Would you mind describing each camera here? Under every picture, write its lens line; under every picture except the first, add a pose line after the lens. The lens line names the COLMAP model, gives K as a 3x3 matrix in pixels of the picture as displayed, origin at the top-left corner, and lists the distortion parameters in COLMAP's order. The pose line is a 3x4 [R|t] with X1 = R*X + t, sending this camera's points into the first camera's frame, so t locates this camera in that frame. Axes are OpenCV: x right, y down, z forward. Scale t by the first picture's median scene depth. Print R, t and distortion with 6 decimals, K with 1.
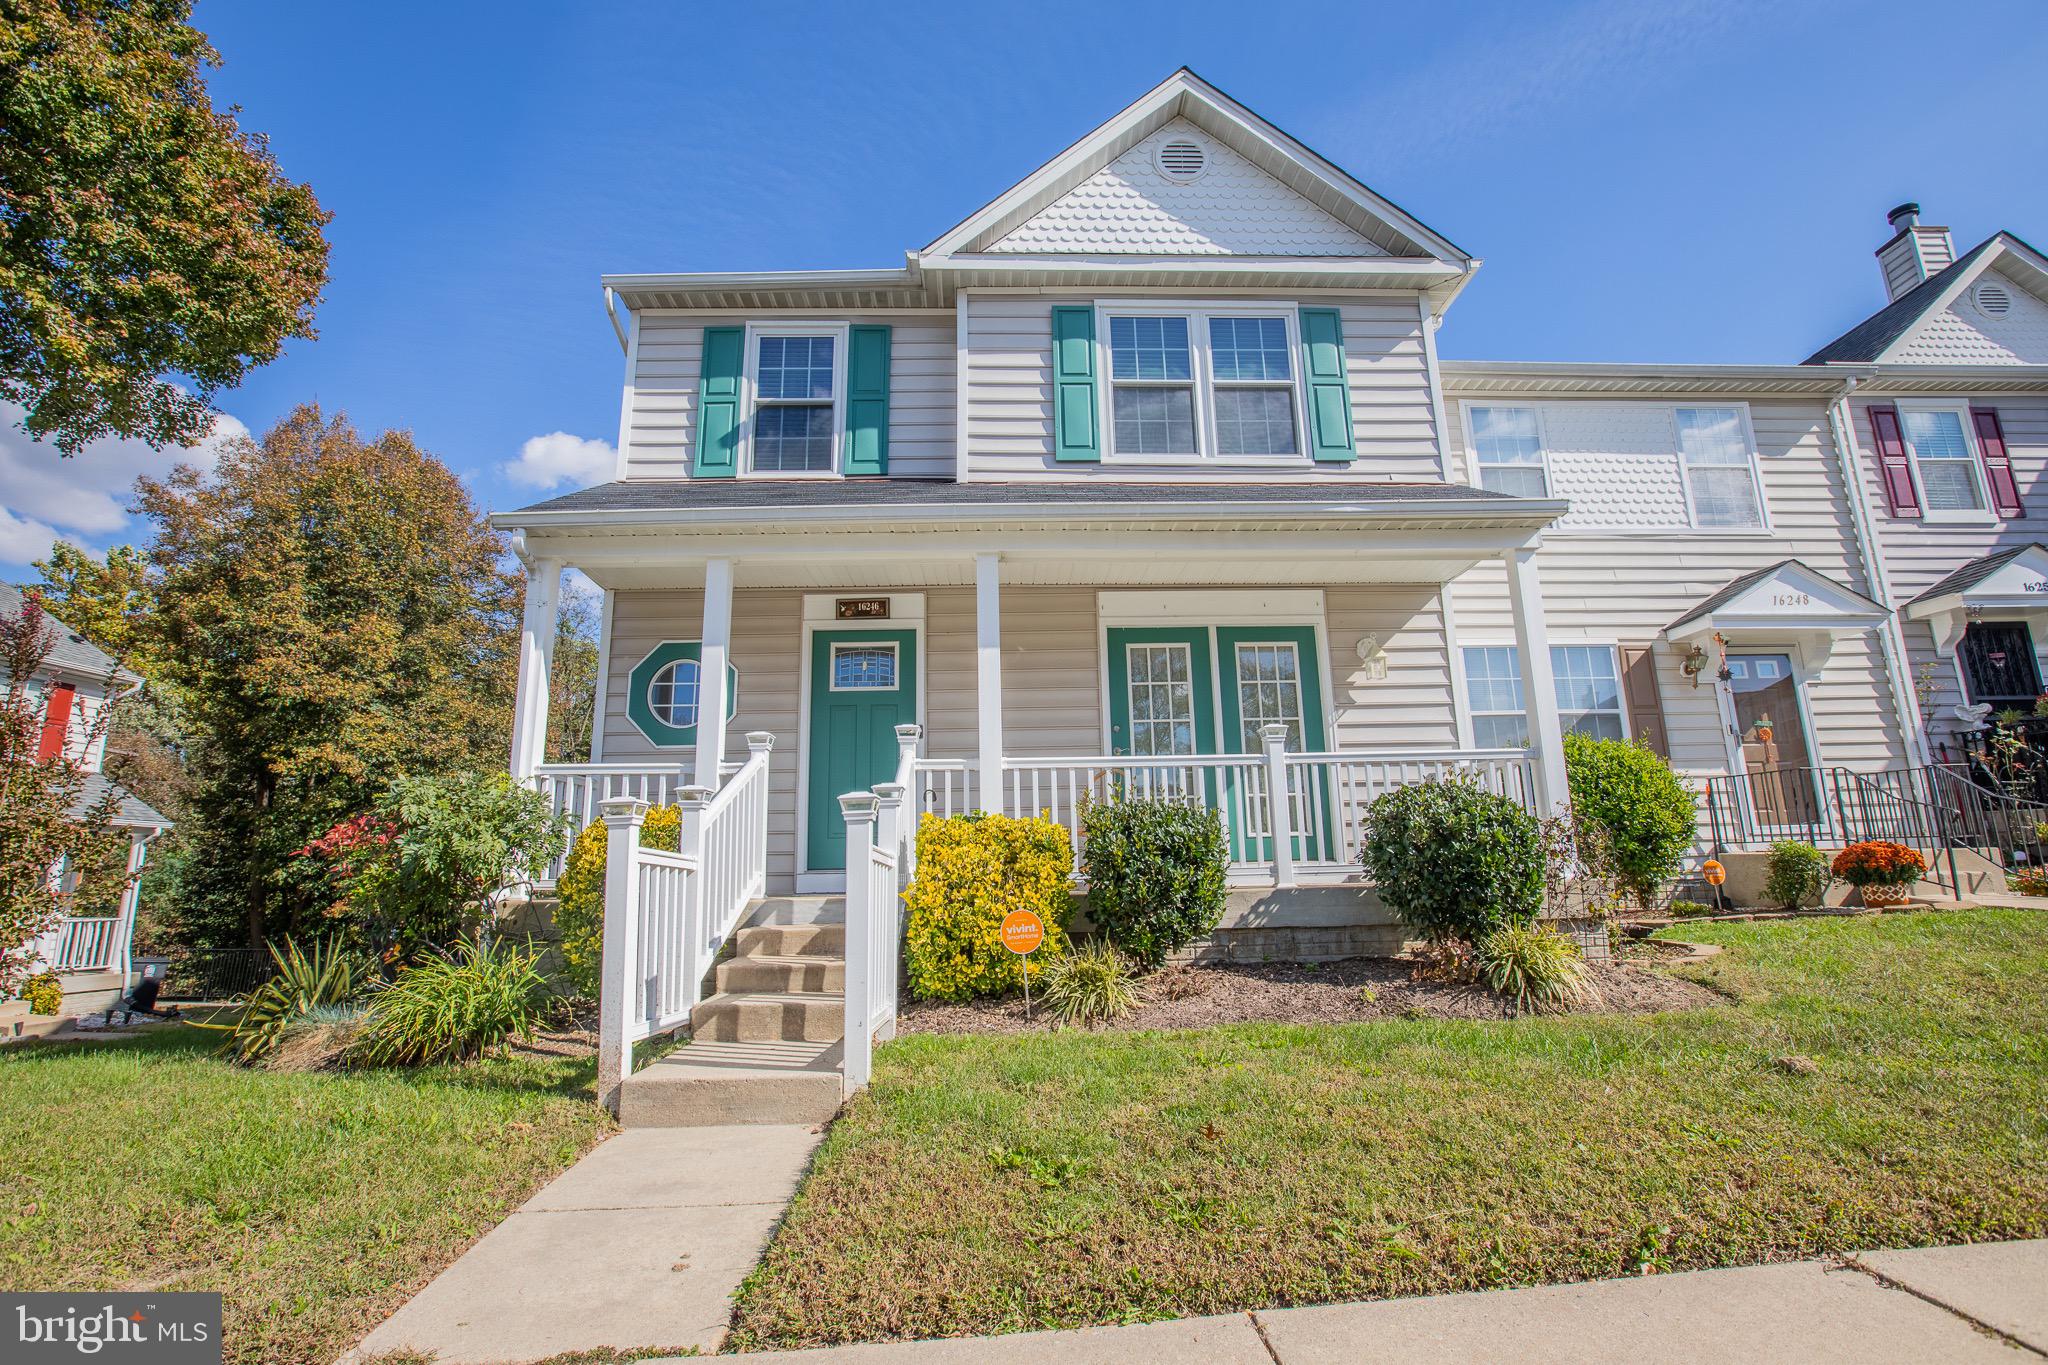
lens RADIAL K [[932.9, 0, 1019.4], [0, 932.9, 678.2], [0, 0, 1]] dist [-0.055417, 0.023599]
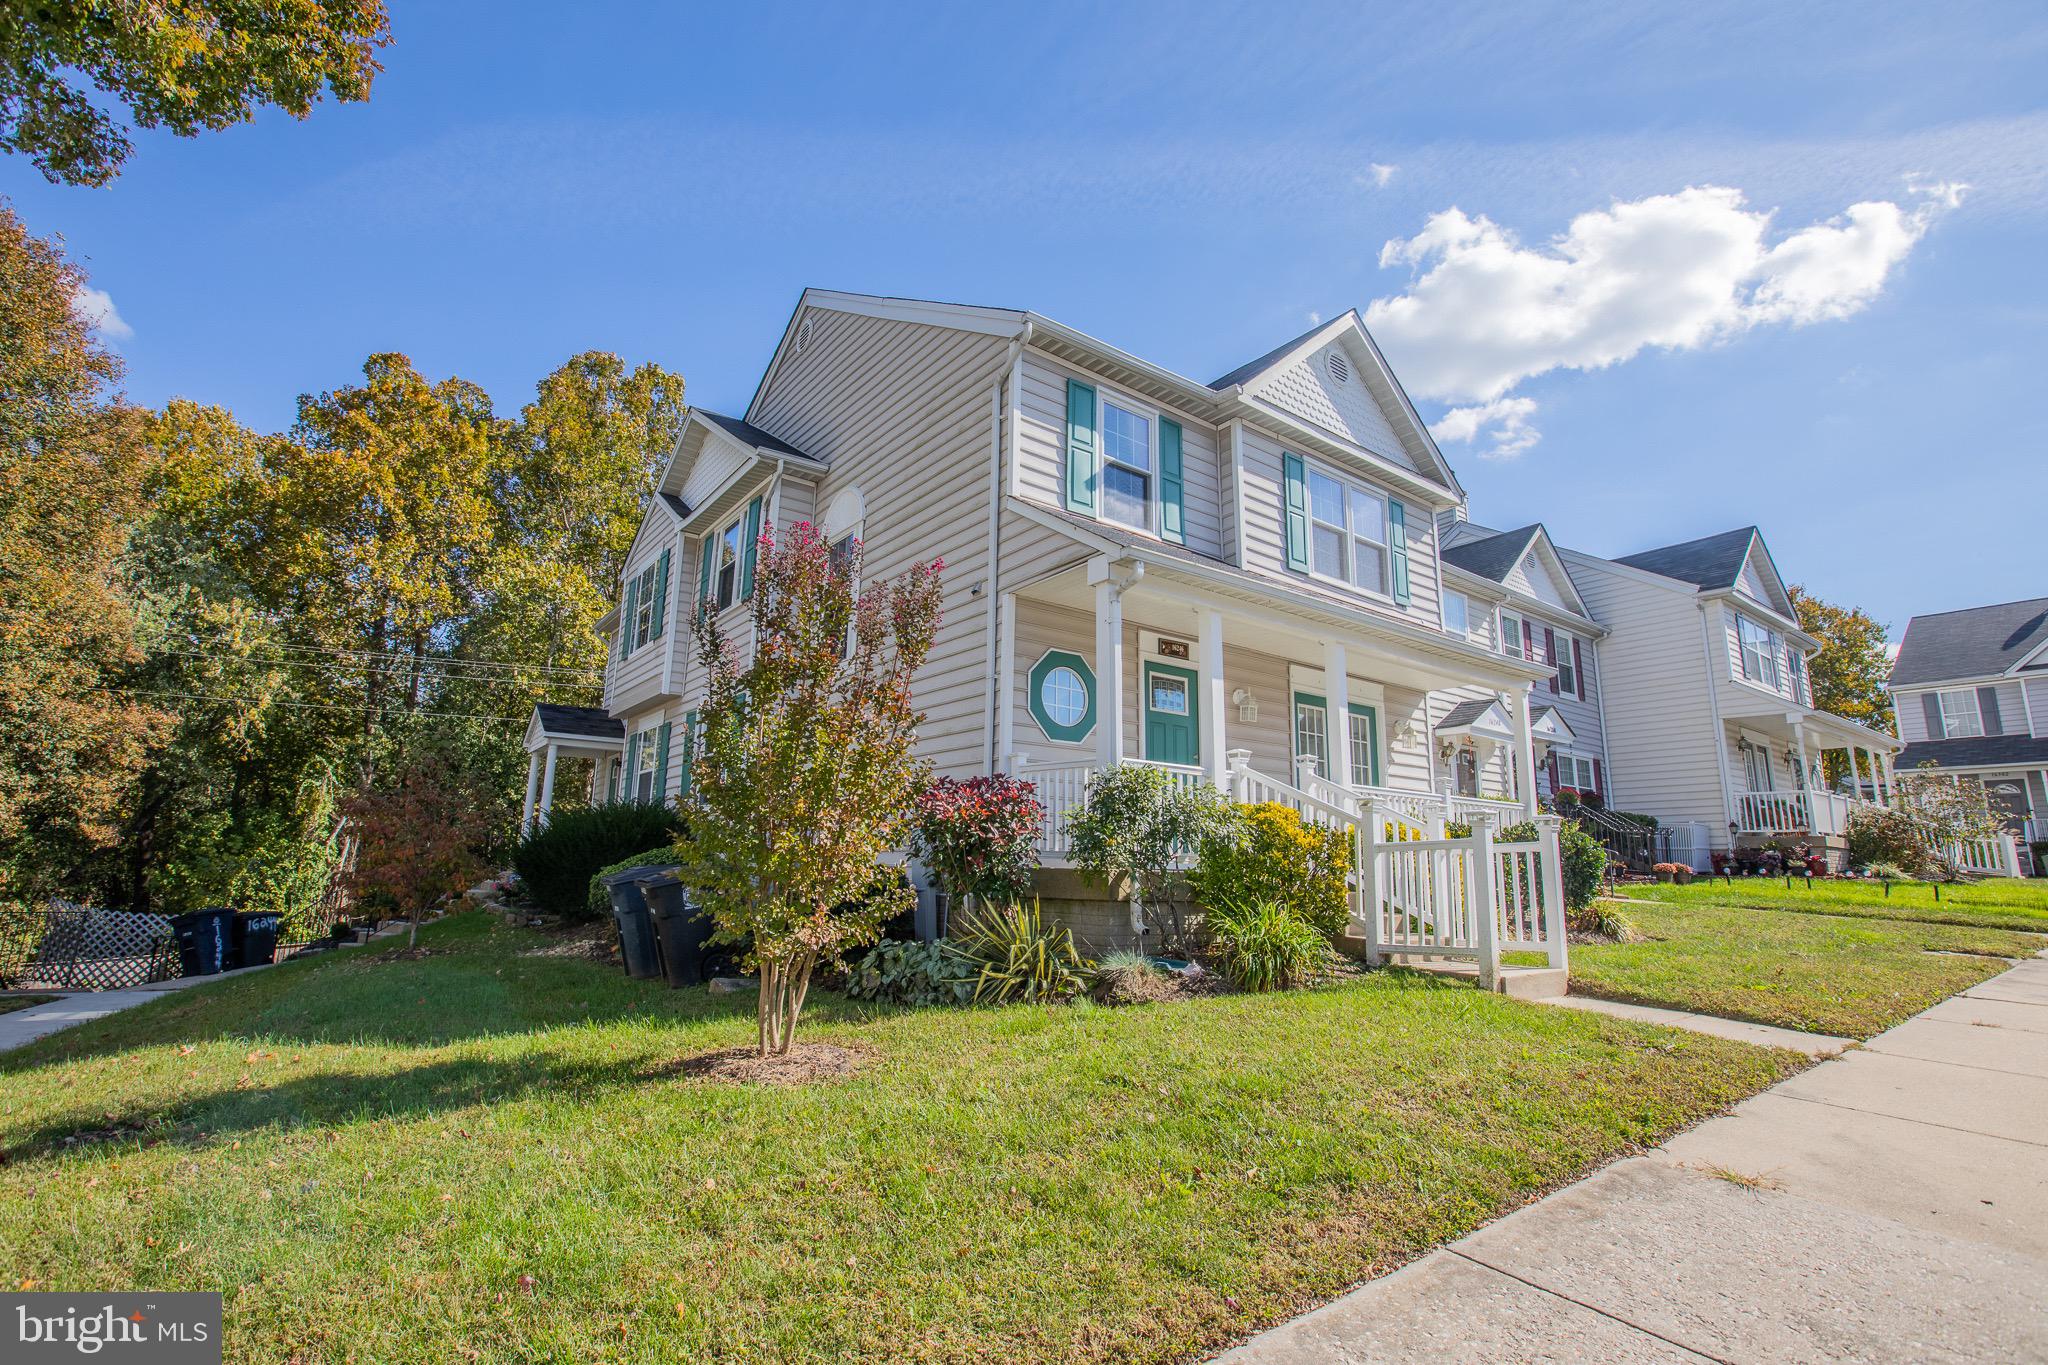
lens RADIAL K [[963.4, 0, 959.4], [0, 963.4, 684.3], [0, 0, 1]] dist [-0.061677, 0.025763]
pose [[0.831717, 0.144423, 0.536086, -1.100146], [-0.158967, 0.987095, -0.019295, 0.045058], [-0.531955, -0.069172, 0.843943, 0.036586]]
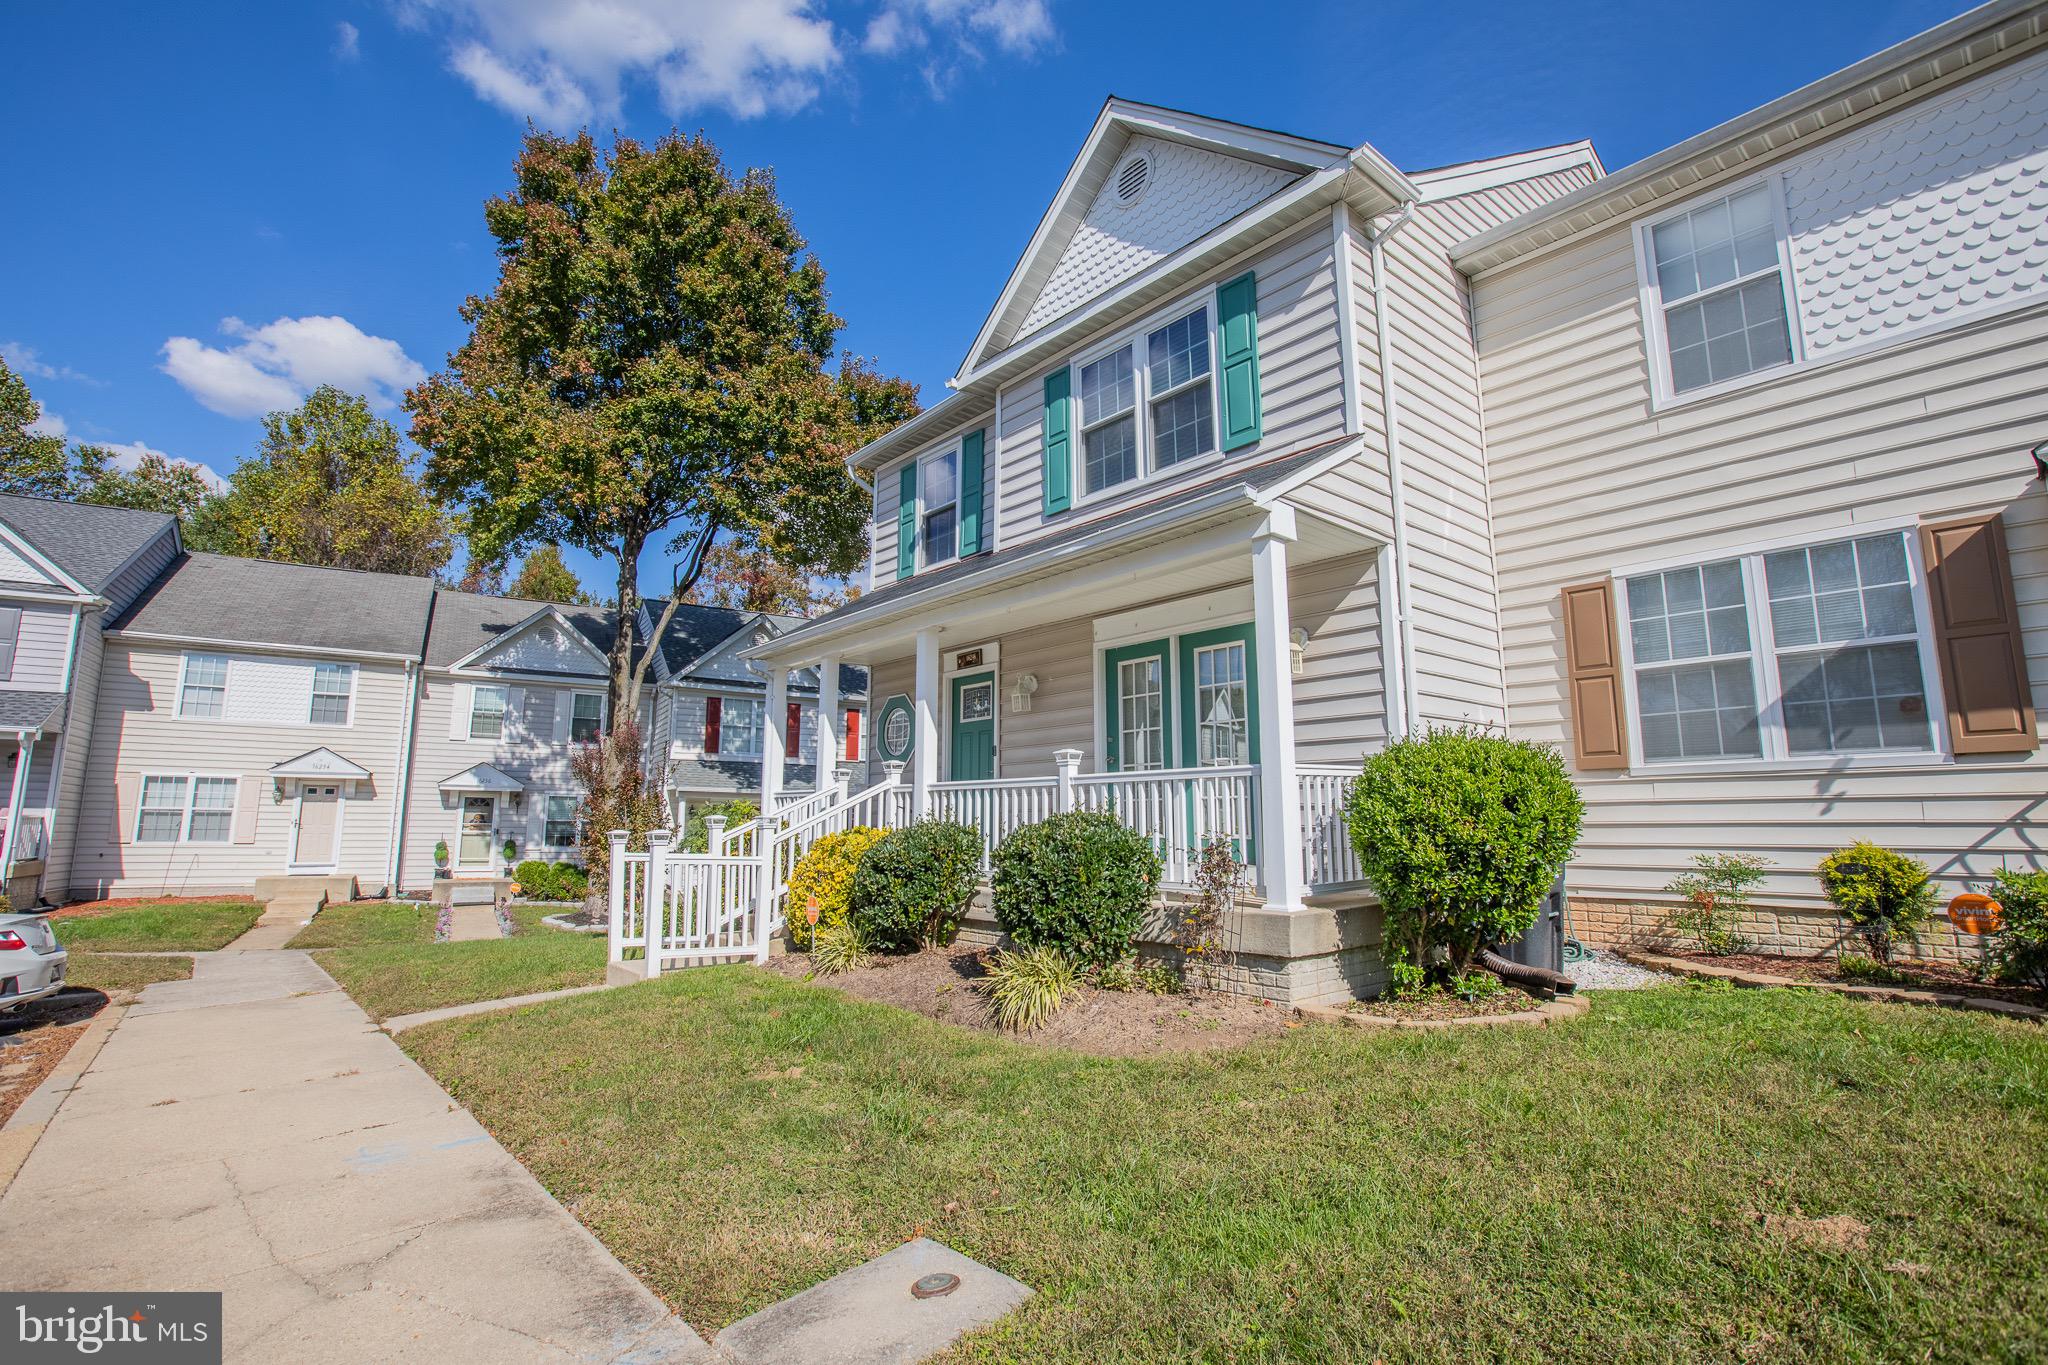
lens RADIAL K [[932.9, 0, 1019.4], [0, 932.9, 678.2], [0, 0, 1]] dist [-0.055417, 0.023599]
pose [[0.638709, -0.101979, -0.762660, 0.878055], [0.153837, 0.988091, -0.003288, -0.032175], [0.753913, -0.115225, 0.646791, 0.185718]]
